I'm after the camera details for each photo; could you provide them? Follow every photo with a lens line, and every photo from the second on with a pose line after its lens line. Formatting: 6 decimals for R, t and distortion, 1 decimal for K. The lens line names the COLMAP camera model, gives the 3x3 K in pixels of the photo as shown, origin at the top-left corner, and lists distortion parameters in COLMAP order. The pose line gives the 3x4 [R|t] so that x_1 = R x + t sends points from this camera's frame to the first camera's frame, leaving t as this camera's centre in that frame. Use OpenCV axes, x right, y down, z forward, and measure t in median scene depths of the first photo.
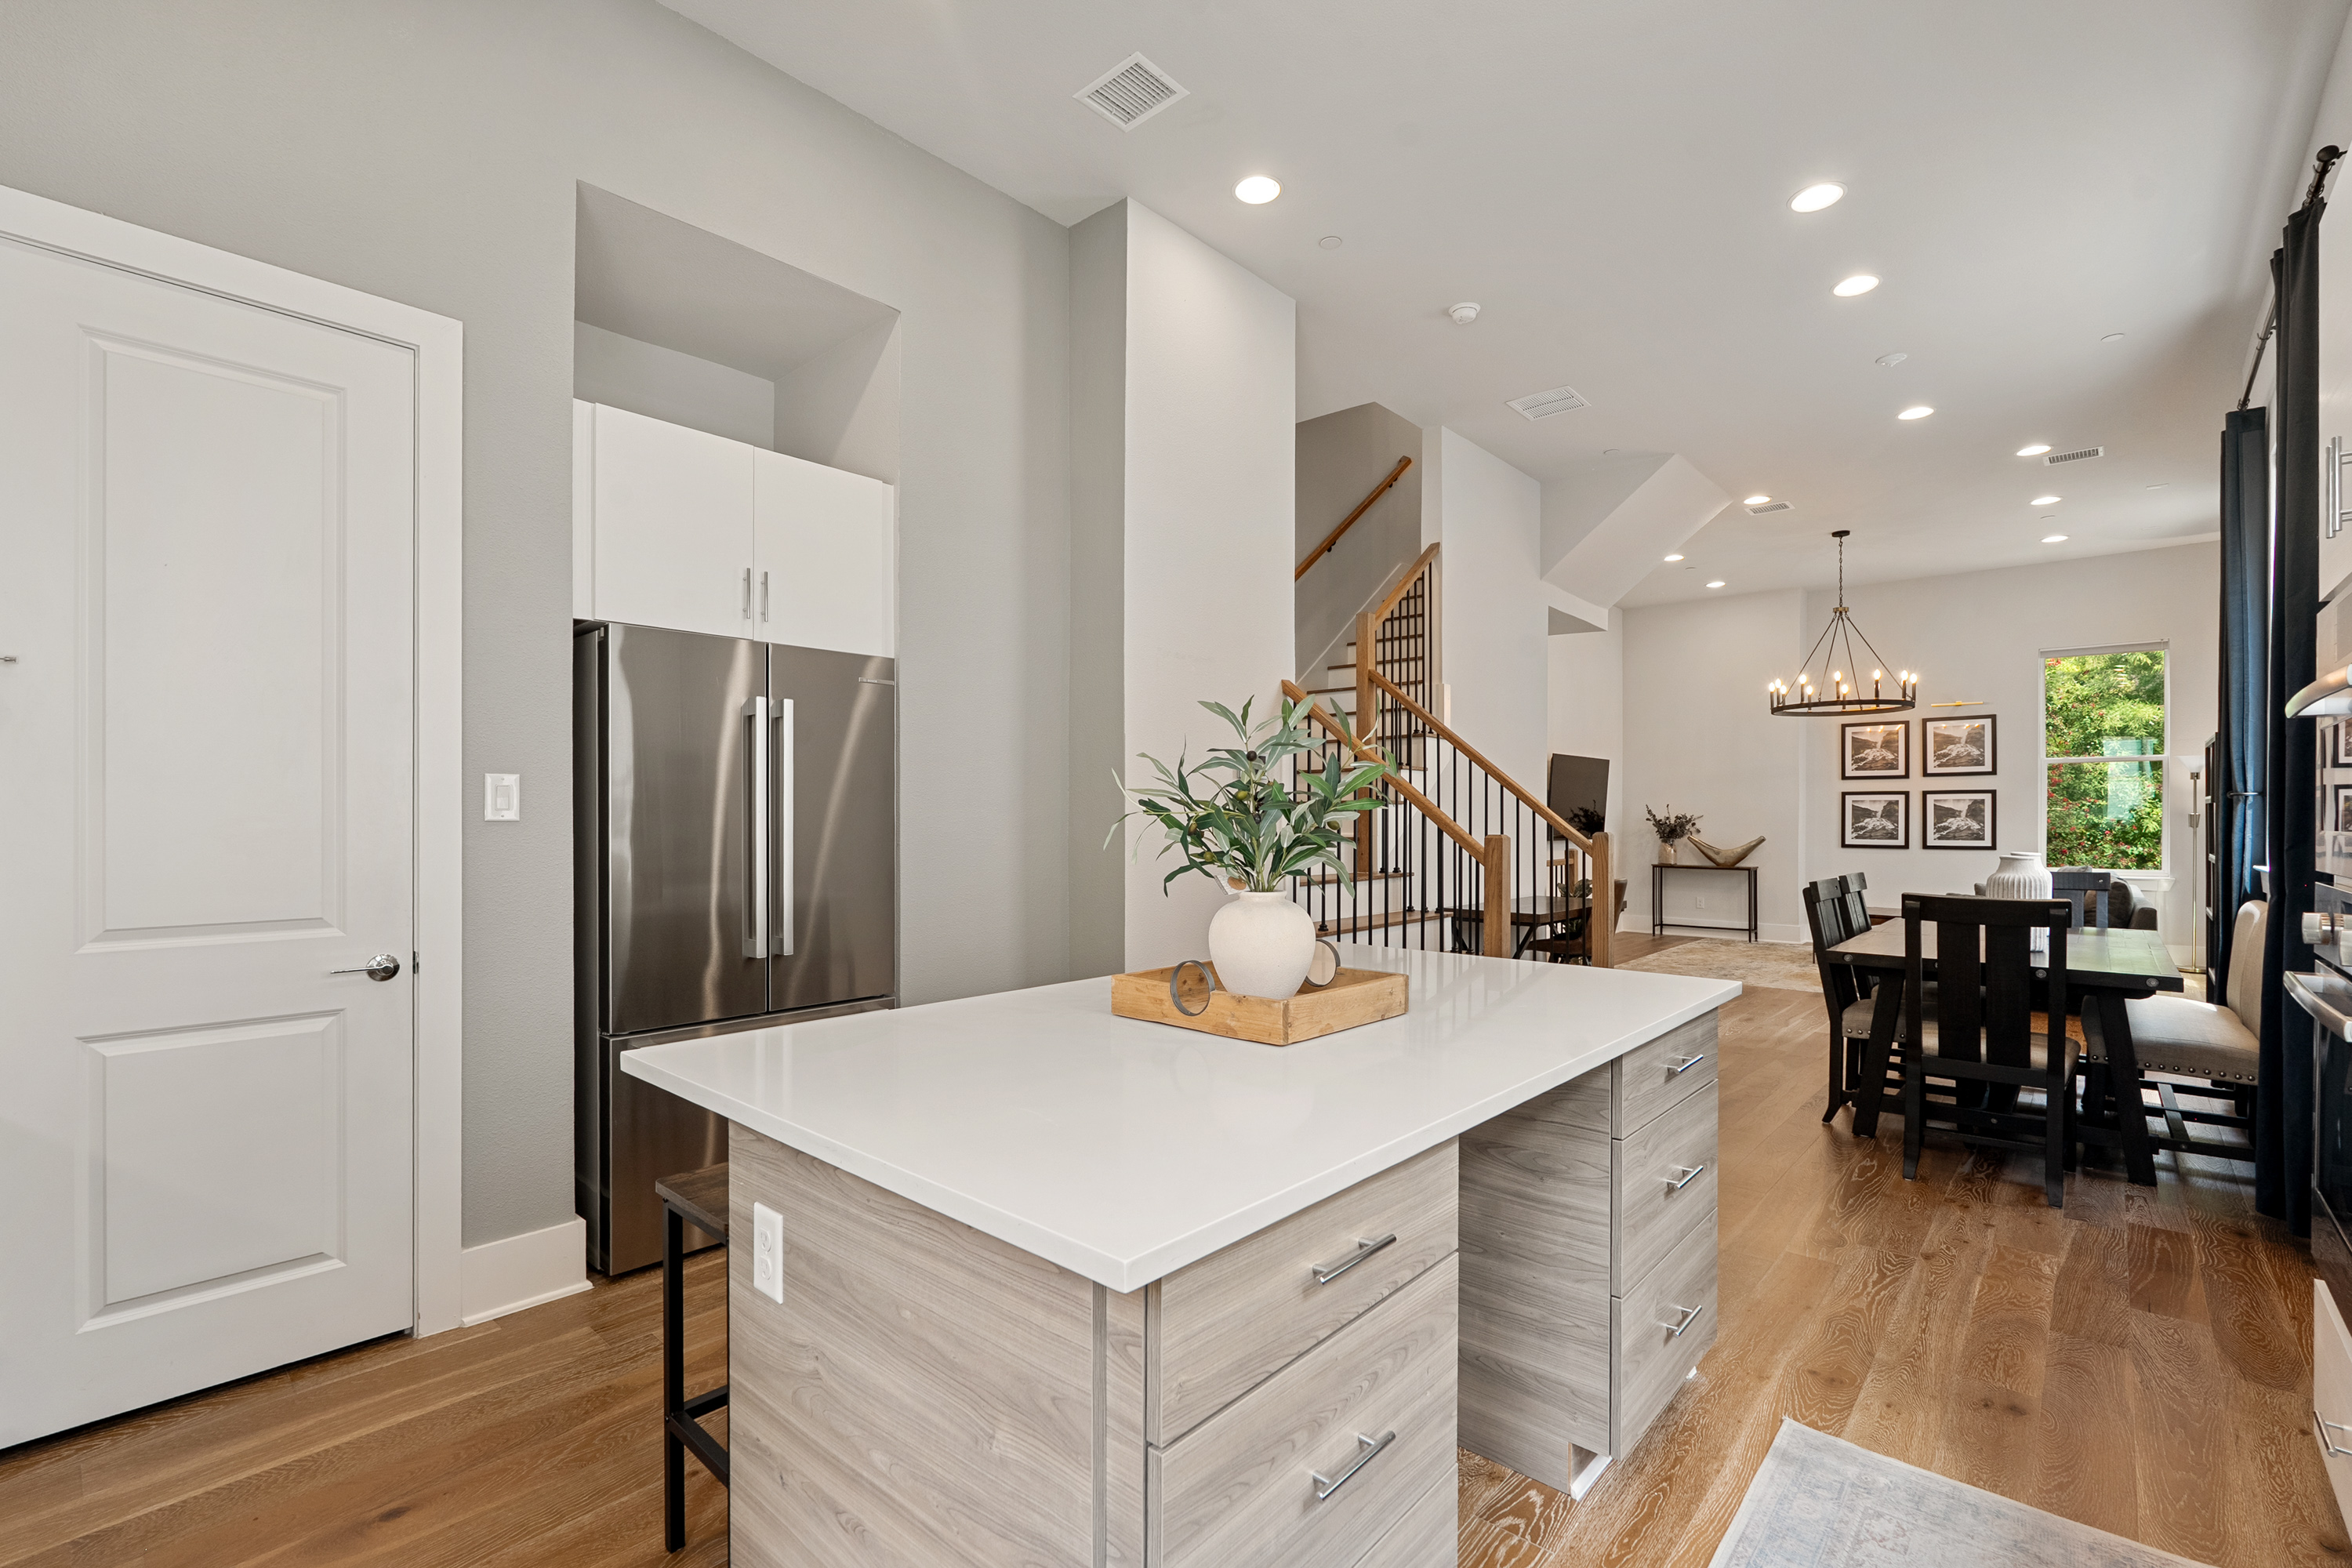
lens RADIAL K [[1062.2, 0, 1170.1], [0, 1062.2, 816.8], [0, 0, 1]] dist [0.000170, -0.000377]
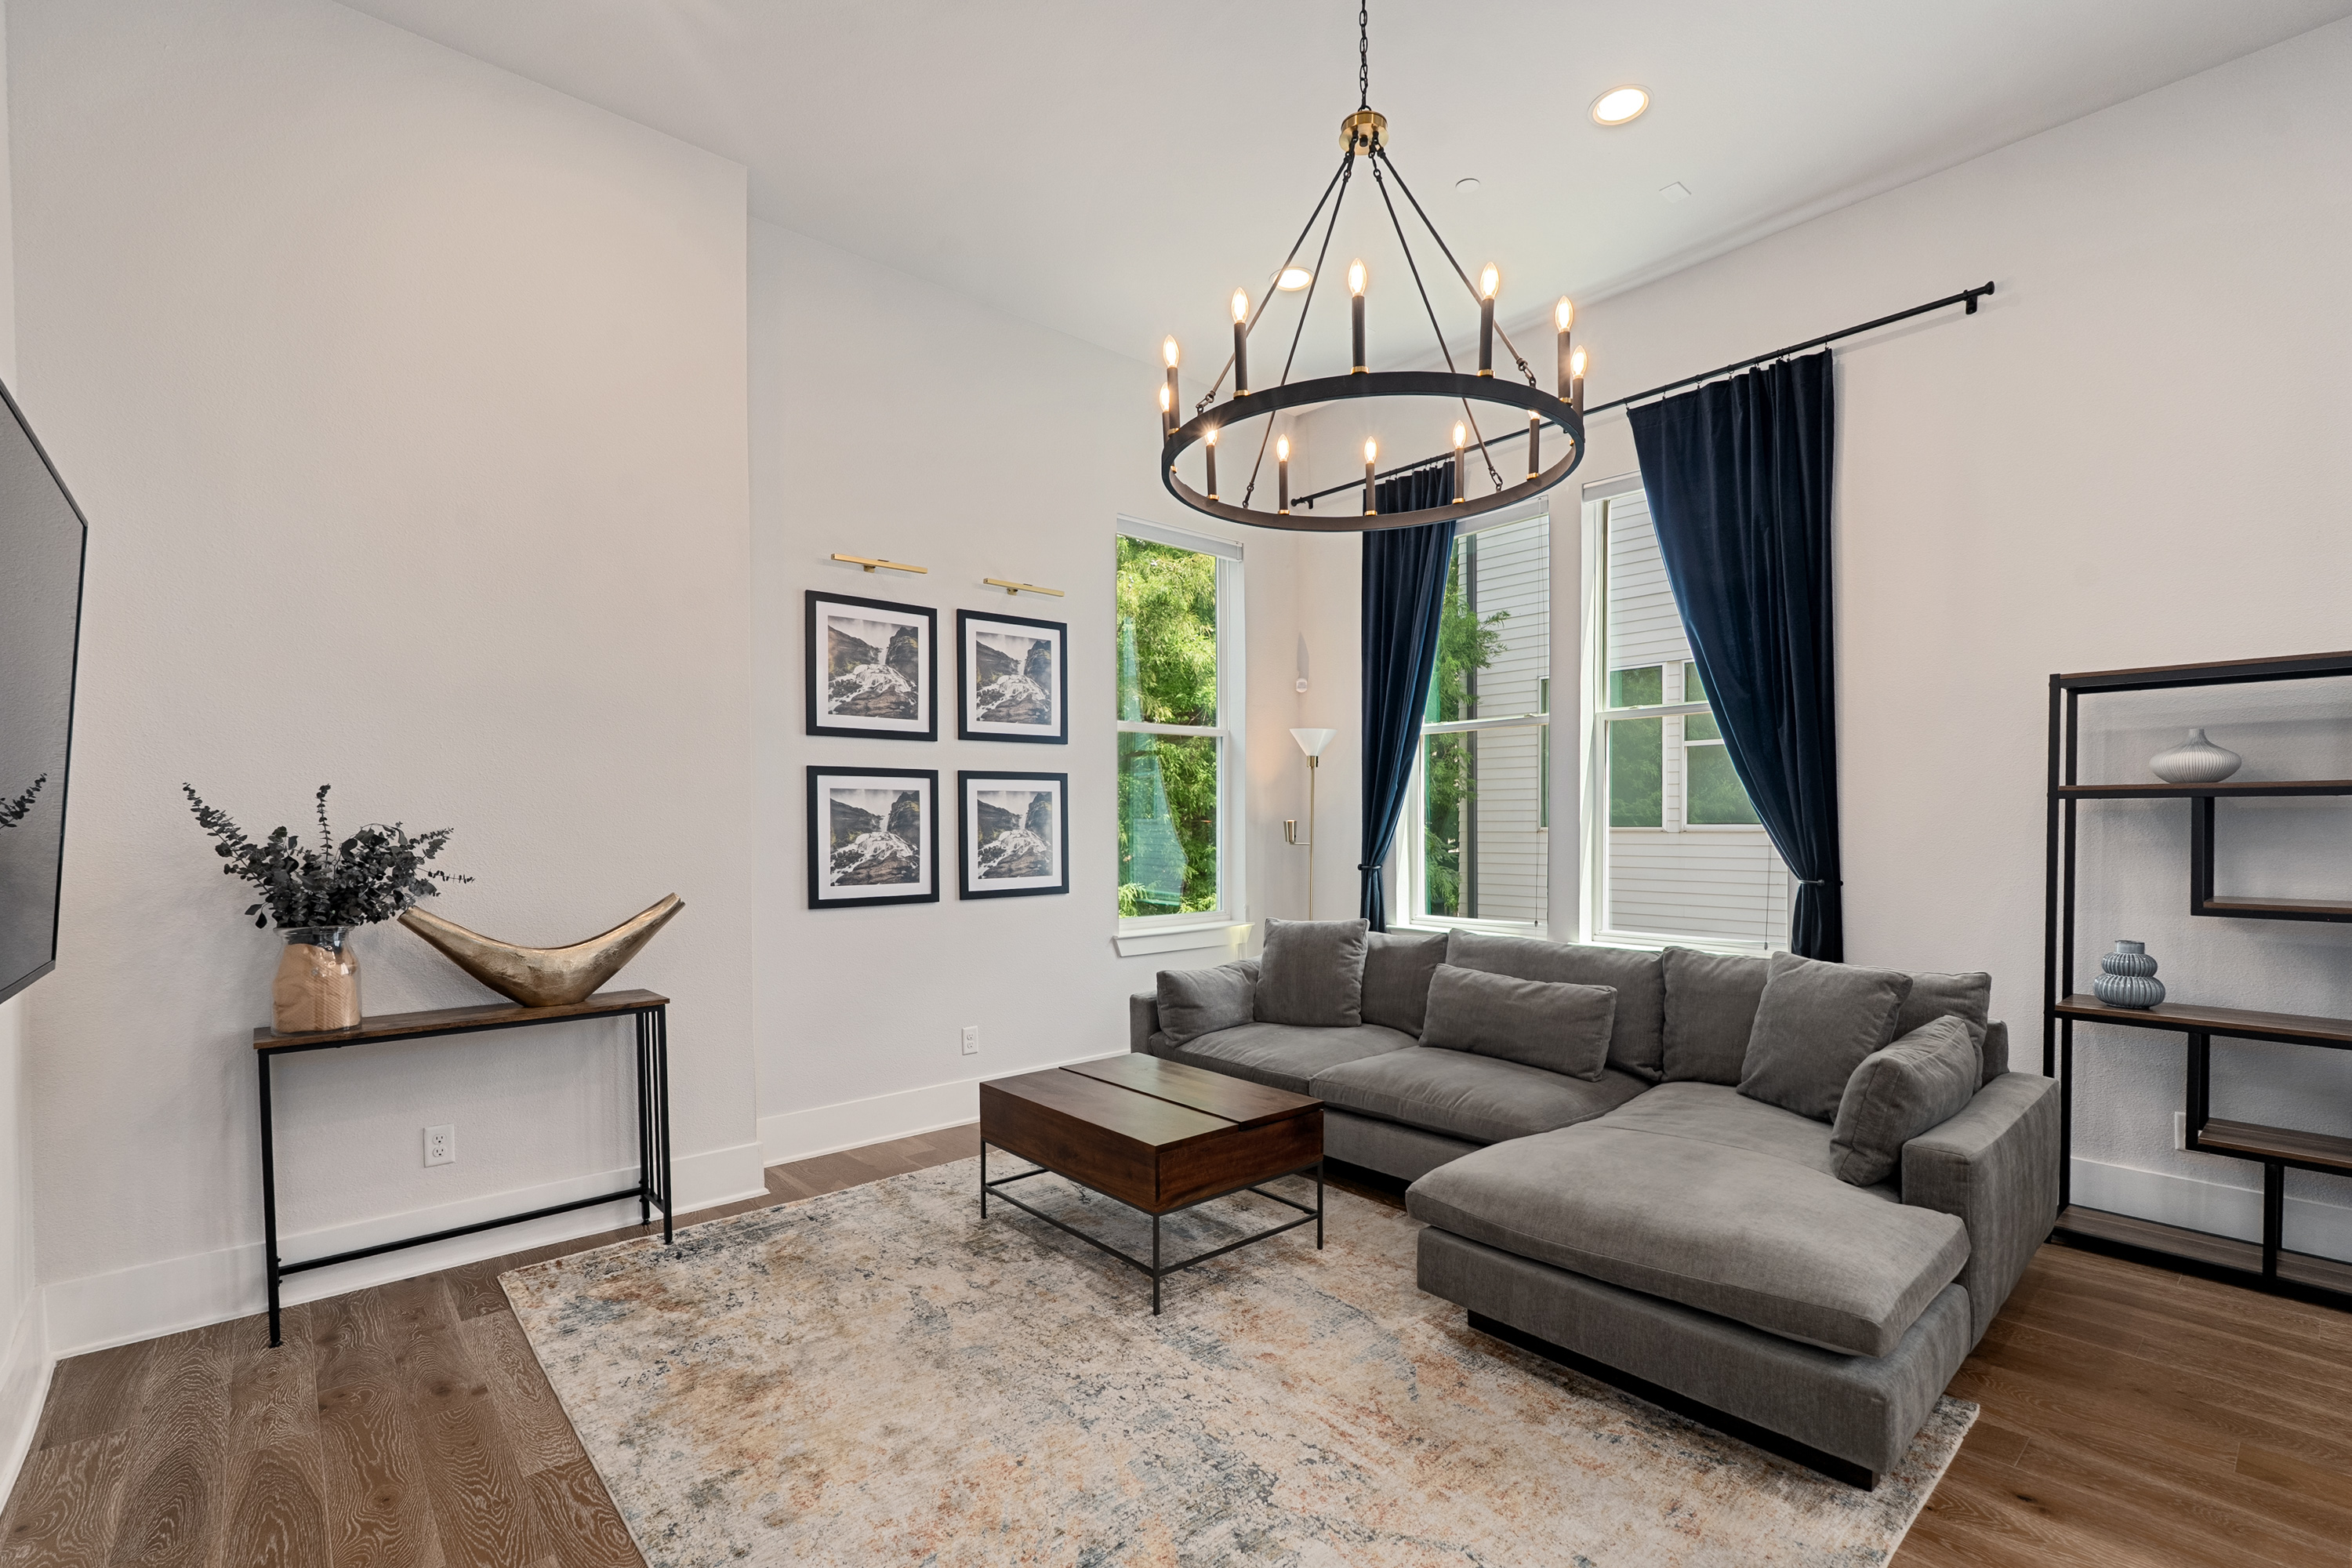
lens RADIAL K [[1062.2, 0, 1215.7], [0, 1062.2, 845.7], [0, 0, 1]] dist [0.000170, -0.000377]
pose [[0.122689, -0.025383, 0.992121, 0.272023], [0.005003, 0.999676, 0.024957, -0.003336], [-0.992433, 0.001902, 0.122776, 0.827744]]
